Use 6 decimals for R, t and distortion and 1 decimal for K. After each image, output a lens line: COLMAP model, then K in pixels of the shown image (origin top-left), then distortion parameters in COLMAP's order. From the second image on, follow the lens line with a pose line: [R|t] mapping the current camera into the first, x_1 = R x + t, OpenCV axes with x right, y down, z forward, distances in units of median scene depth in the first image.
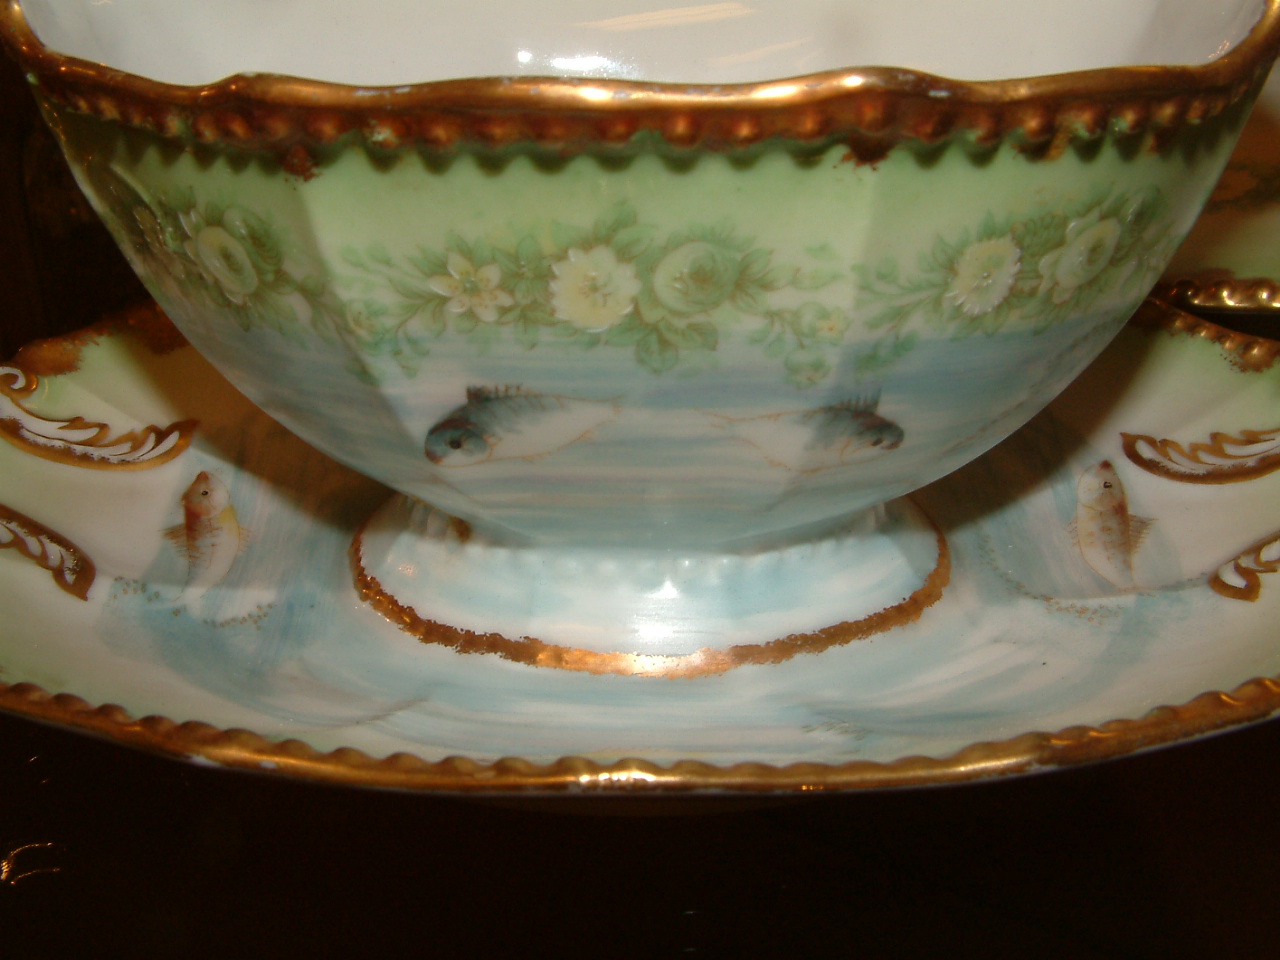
lens RADIAL K [[1351.3, 0, 645.7], [0, 1351.3, 483.9], [0, 0, 1]] dist [-0.186911, 0.000000]
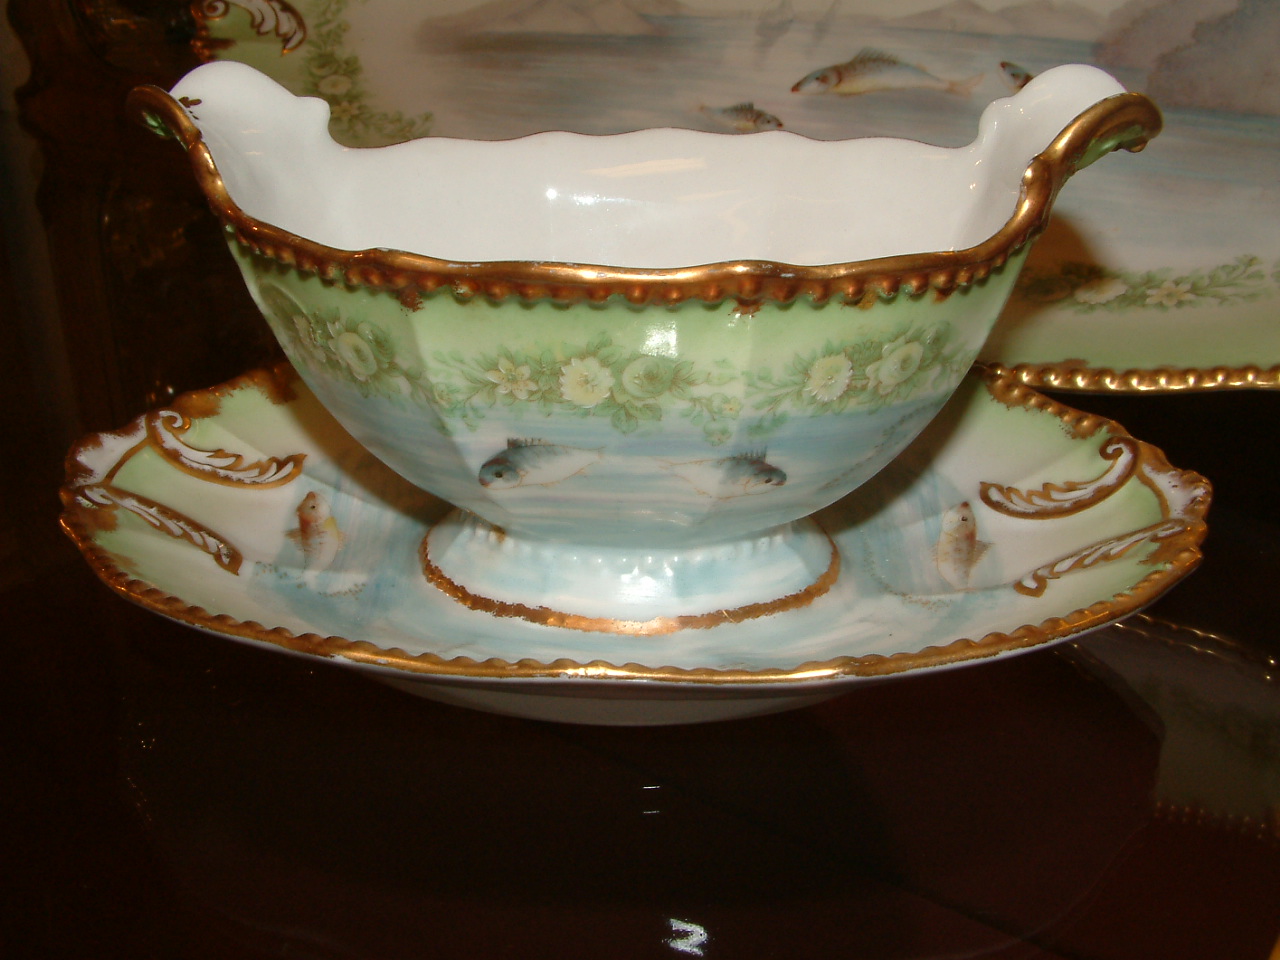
lens RADIAL K [[1351.3, 0, 636.9], [0, 1351.3, 477.4], [0, 0, 1]] dist [-0.186911, 0.000000]
pose [[0.999249, 0.027419, -0.027389, 0.064269], [-0.028497, 0.998803, -0.039744, 0.032511], [0.026266, 0.040494, 0.998834, -0.579910]]
